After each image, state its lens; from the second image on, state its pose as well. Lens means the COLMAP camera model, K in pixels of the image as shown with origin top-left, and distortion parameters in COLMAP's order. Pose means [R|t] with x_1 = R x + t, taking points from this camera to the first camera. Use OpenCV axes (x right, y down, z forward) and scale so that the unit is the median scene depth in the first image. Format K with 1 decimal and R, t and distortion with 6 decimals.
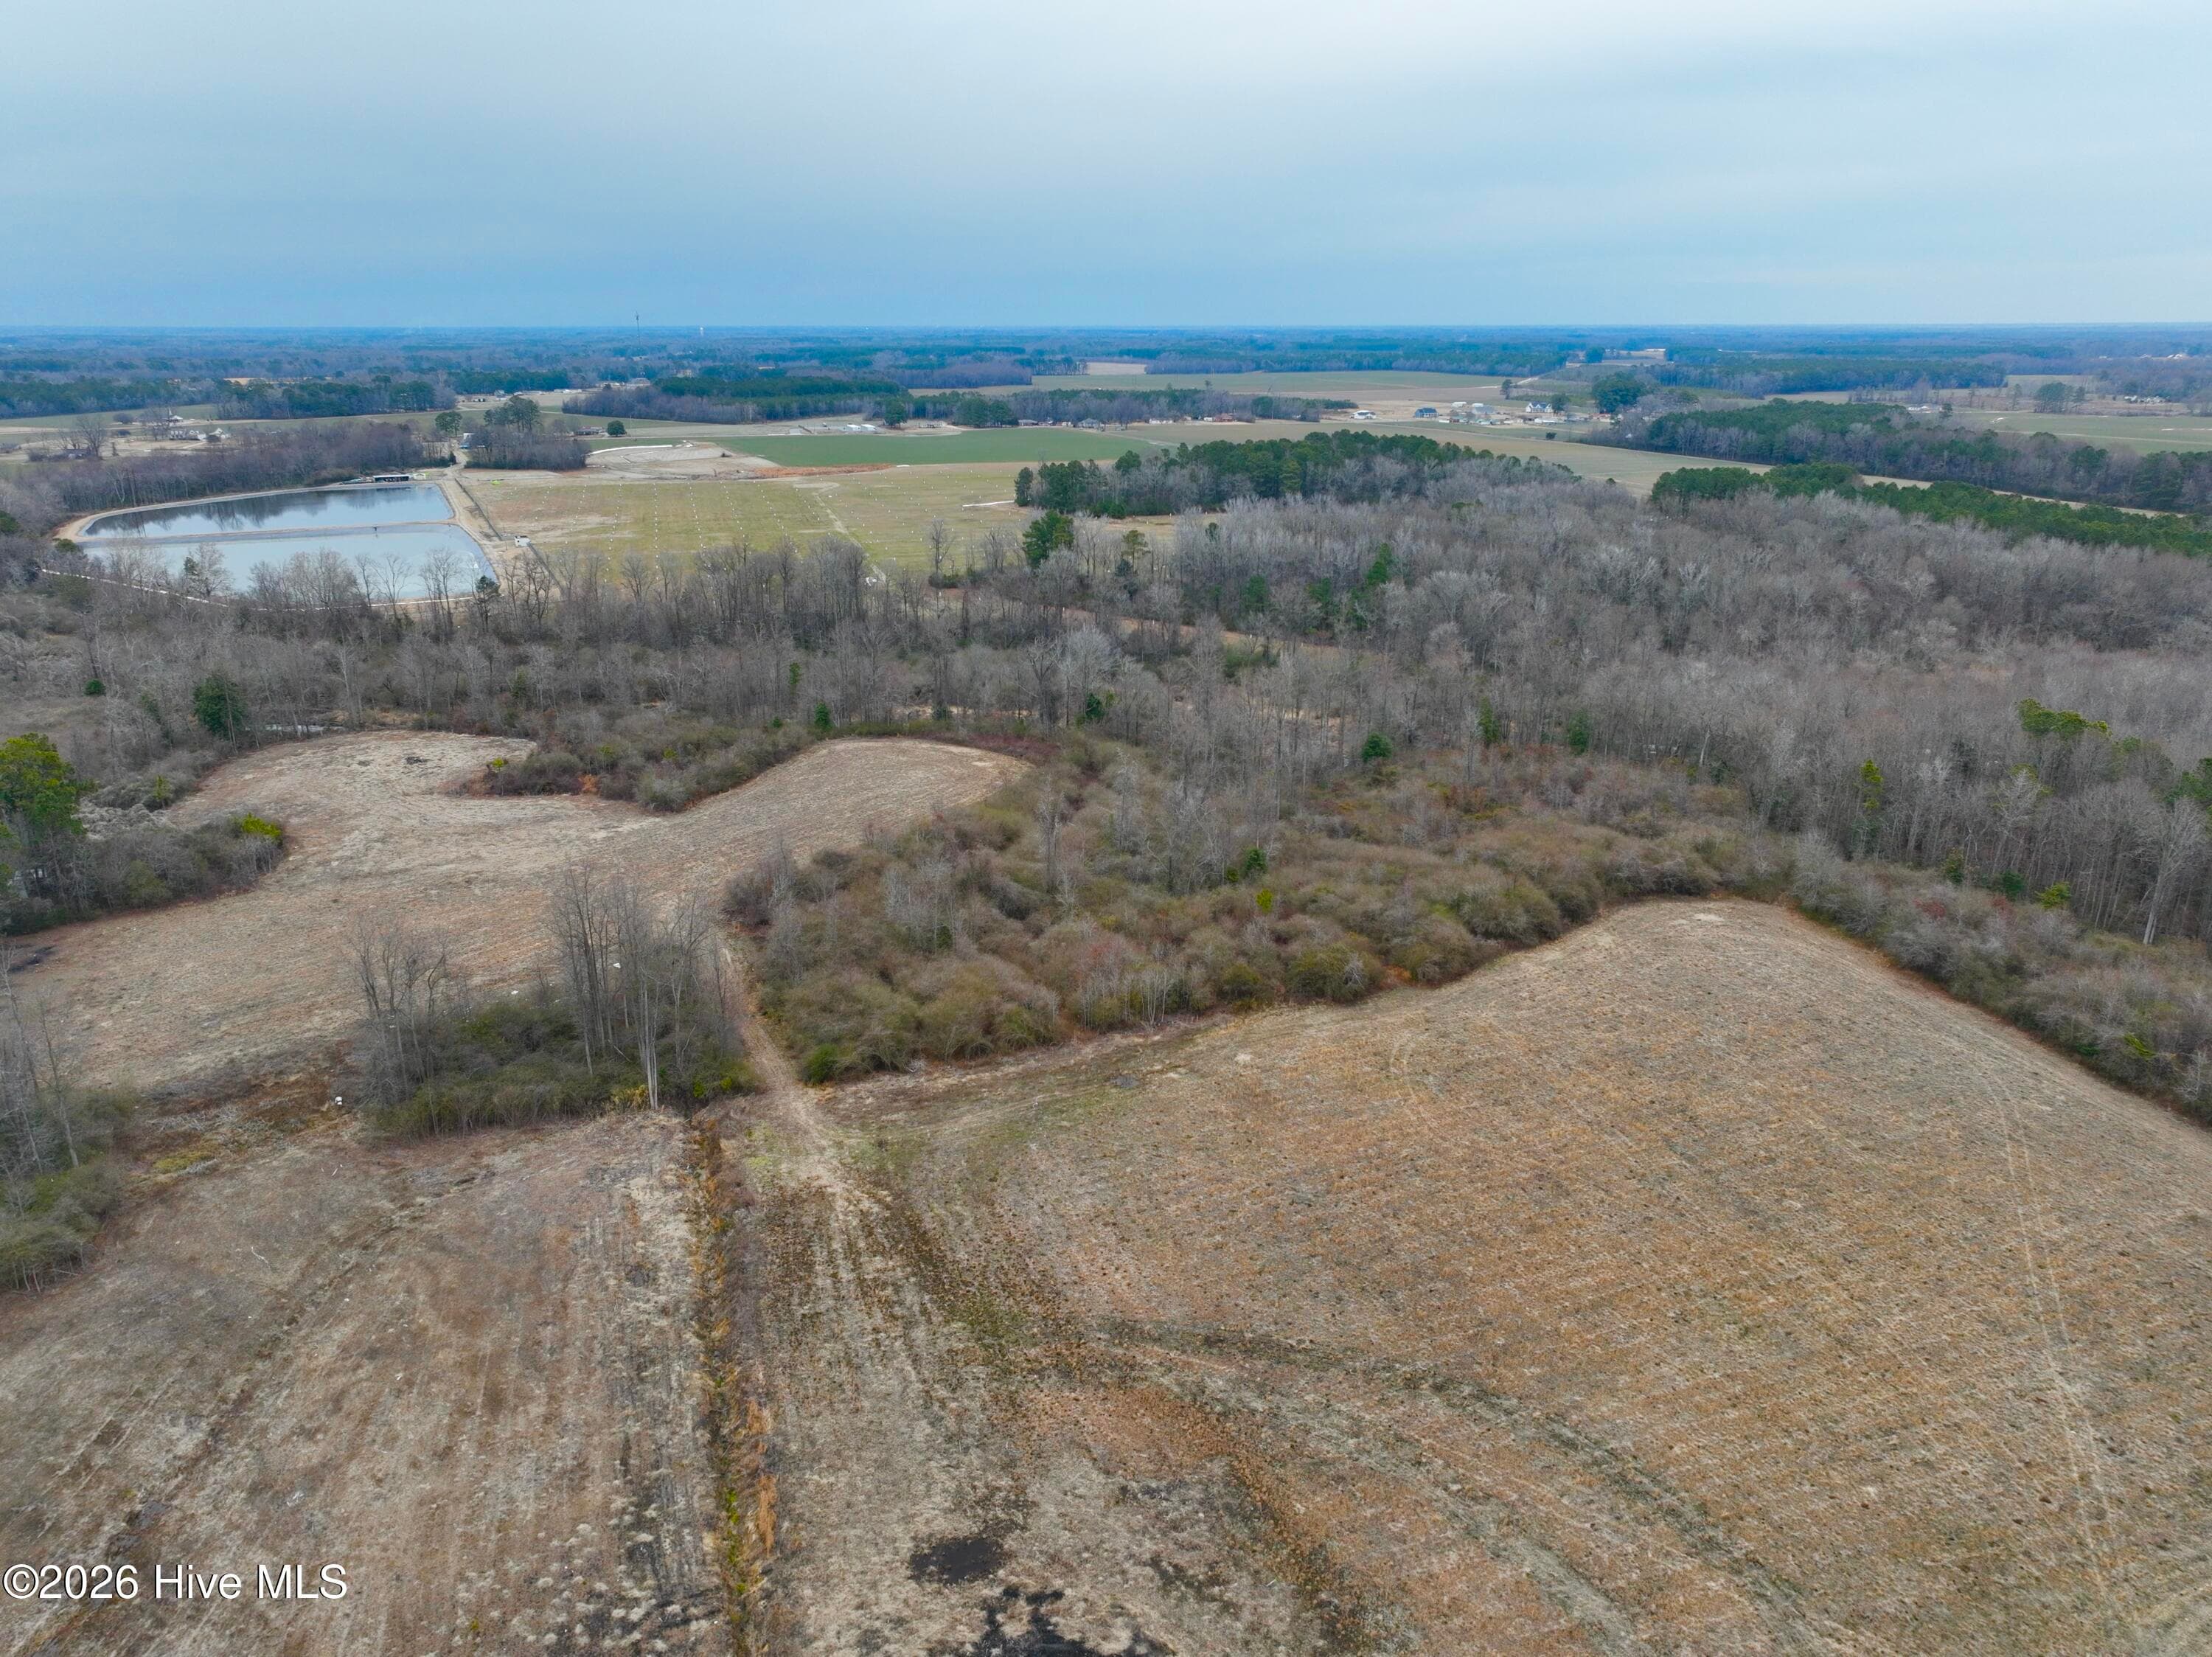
lens RADIAL K [[1554.6, 0, 1111.6], [0, 1554.6, 828.4], [0, 0, 1]] dist [0.002888, 0.010862]
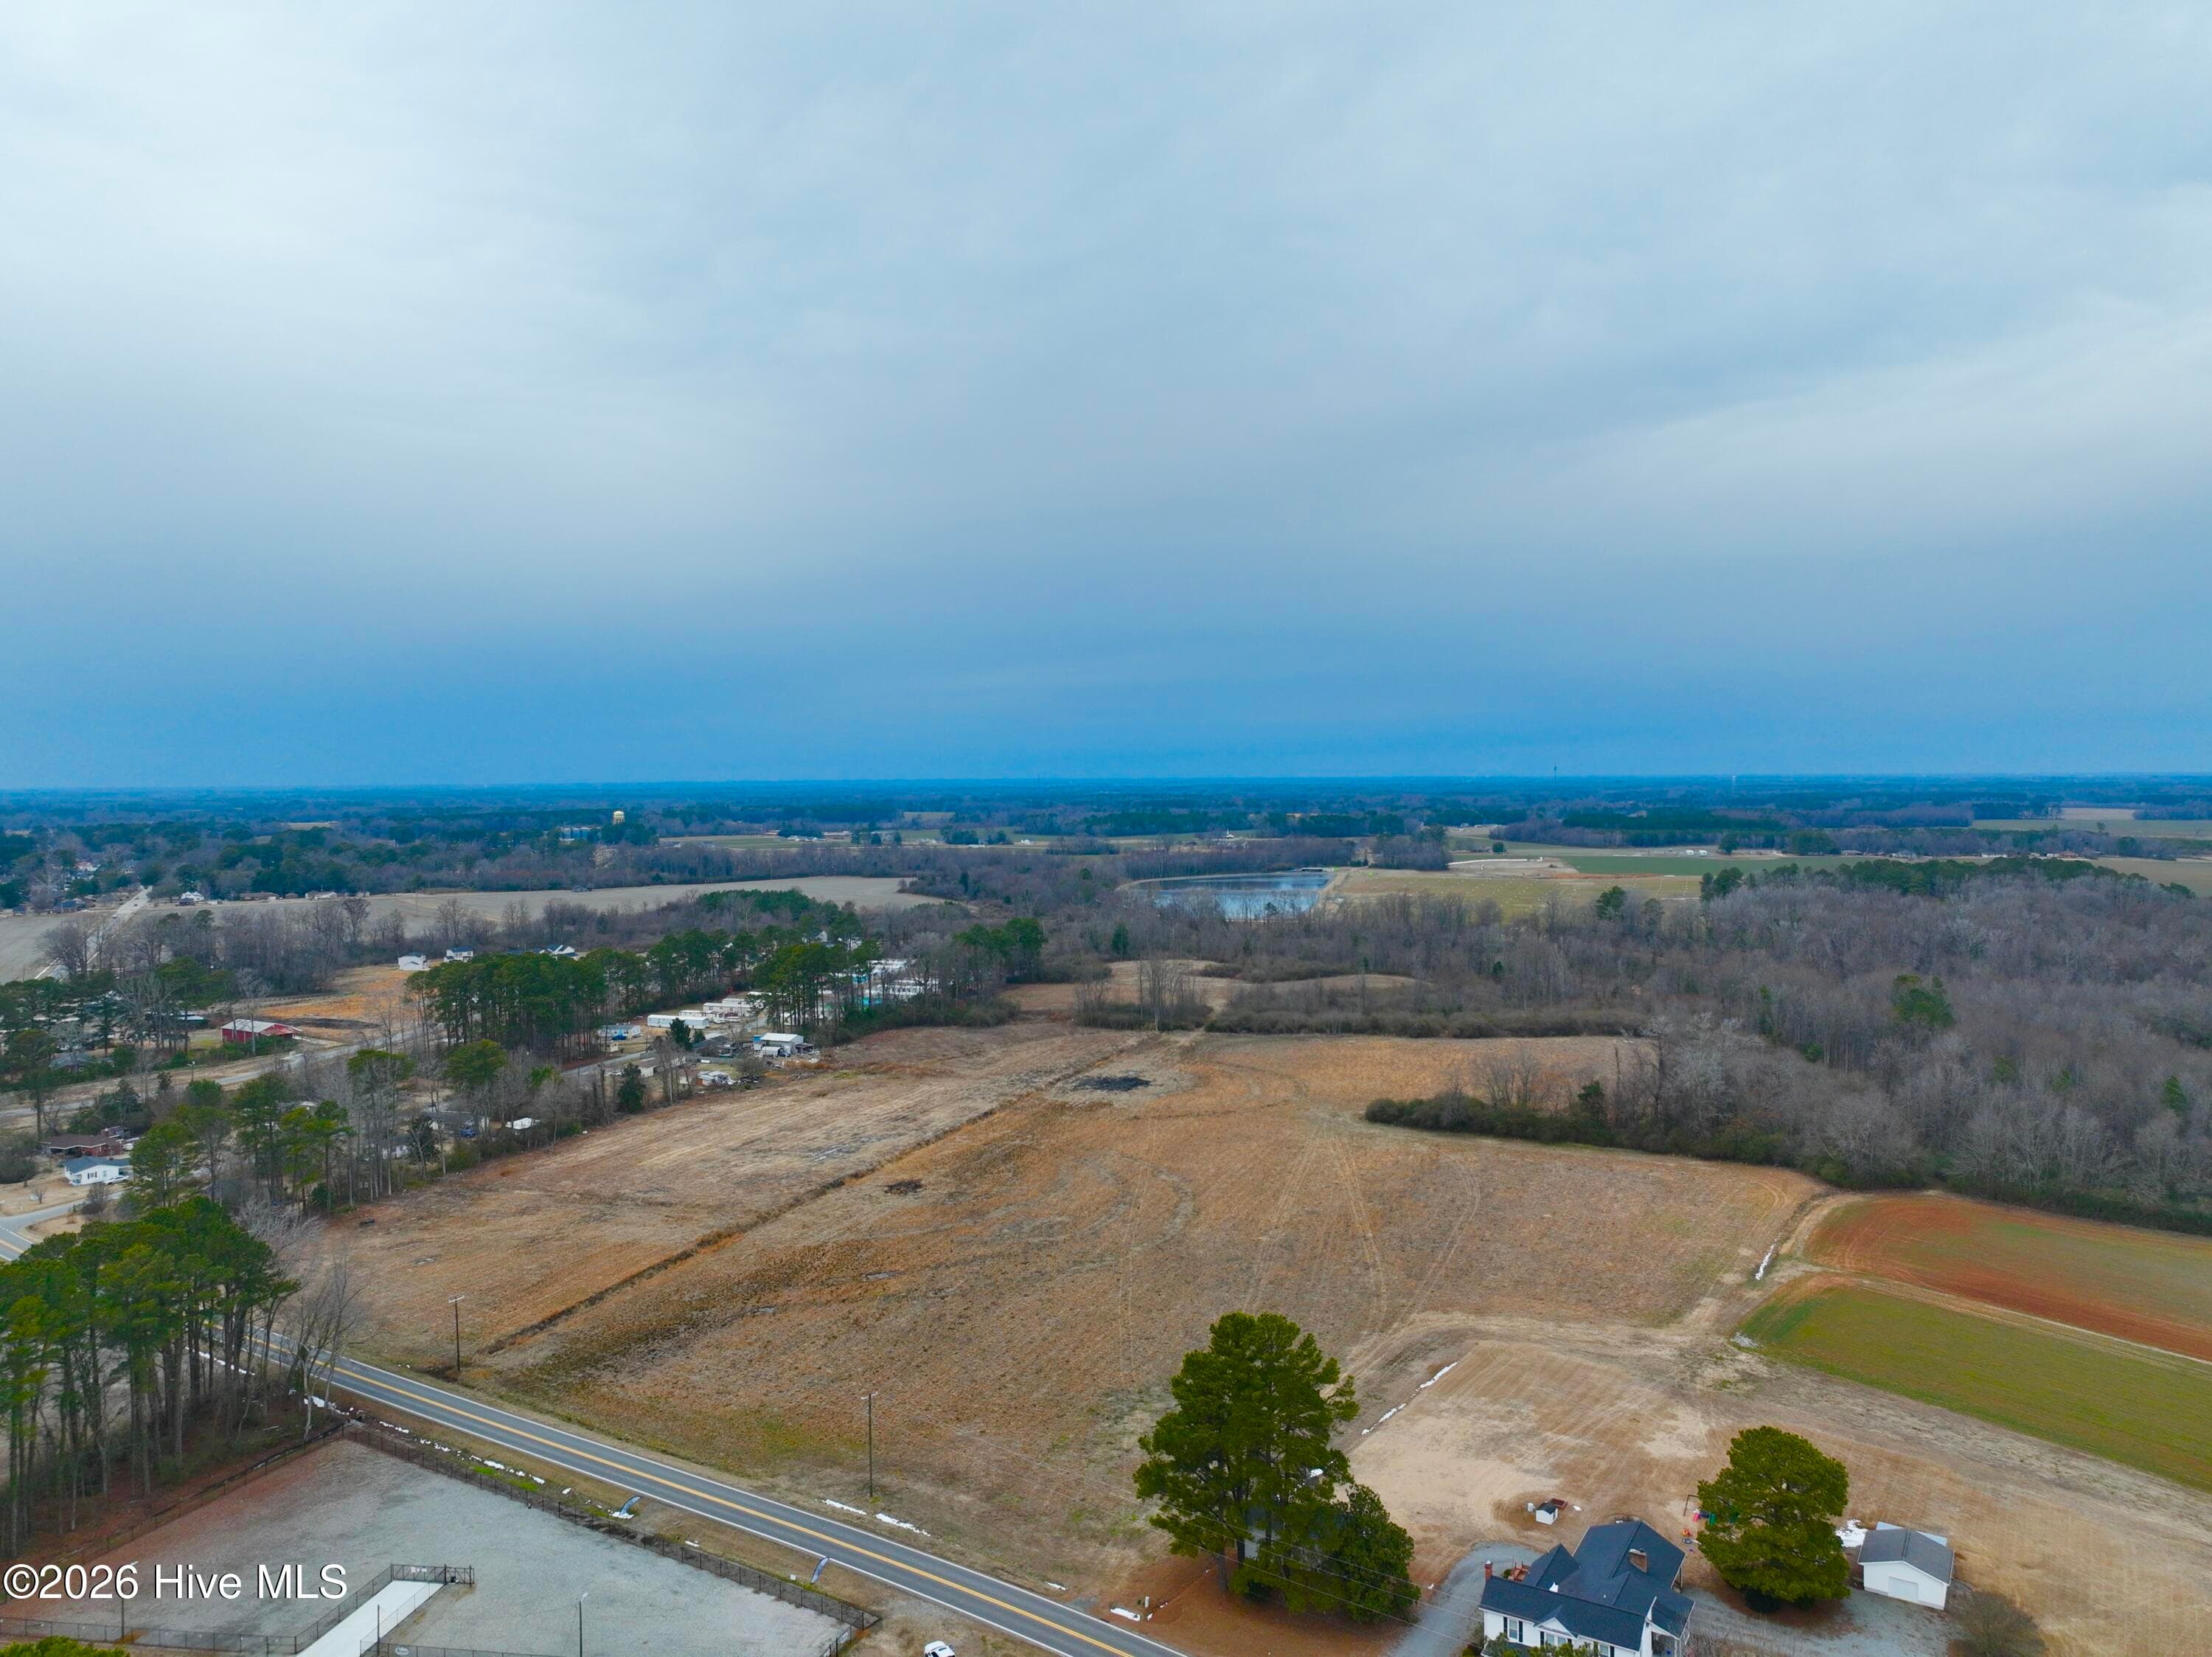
lens RADIAL K [[1554.6, 0, 1111.6], [0, 1554.6, 828.4], [0, 0, 1]] dist [0.002888, 0.010862]
pose [[0.798715, 0.017065, -0.601467, 0.560453], [-0.181336, 0.959951, -0.213569, 0.184053], [0.573735, 0.279649, 0.769822, -0.563051]]
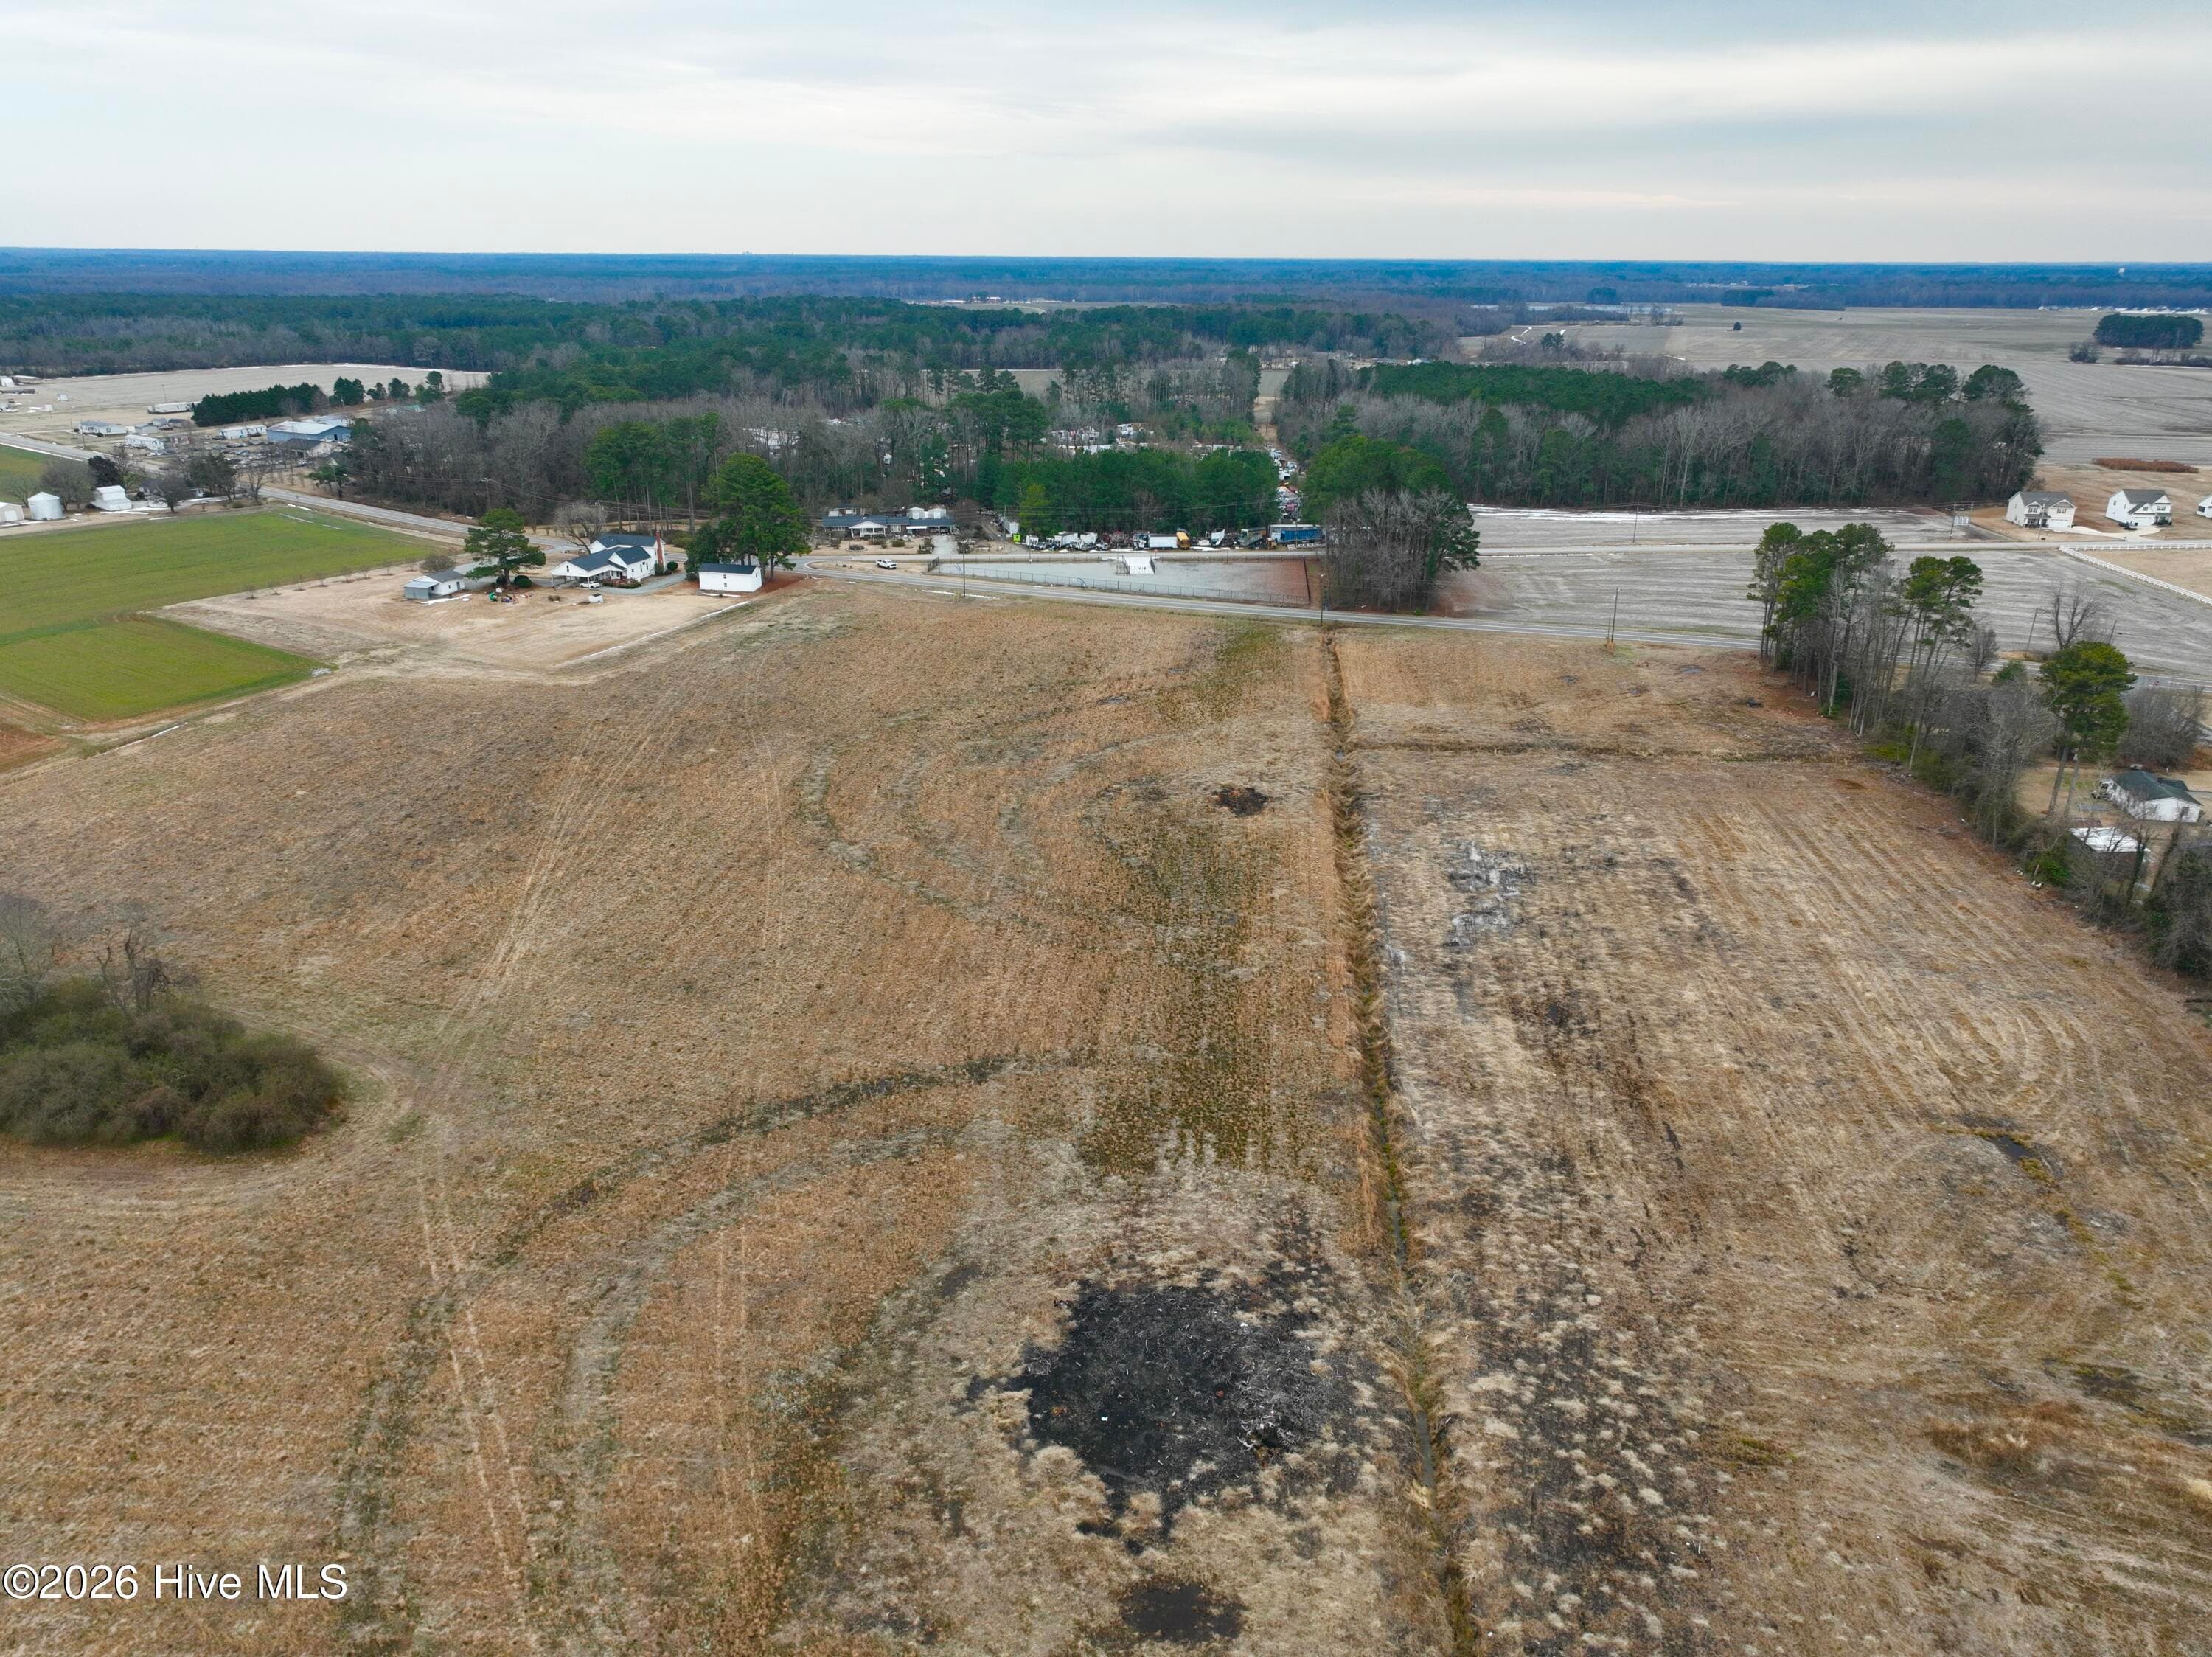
lens RADIAL K [[1554.6, 0, 1111.6], [0, 1554.6, 828.4], [0, 0, 1]] dist [0.002888, 0.010862]
pose [[-0.926264, -0.134578, 0.352027, -0.072619], [0.113473, 0.791138, 0.601020, -0.077428], [-0.359386, 0.596649, -0.717532, 0.338262]]
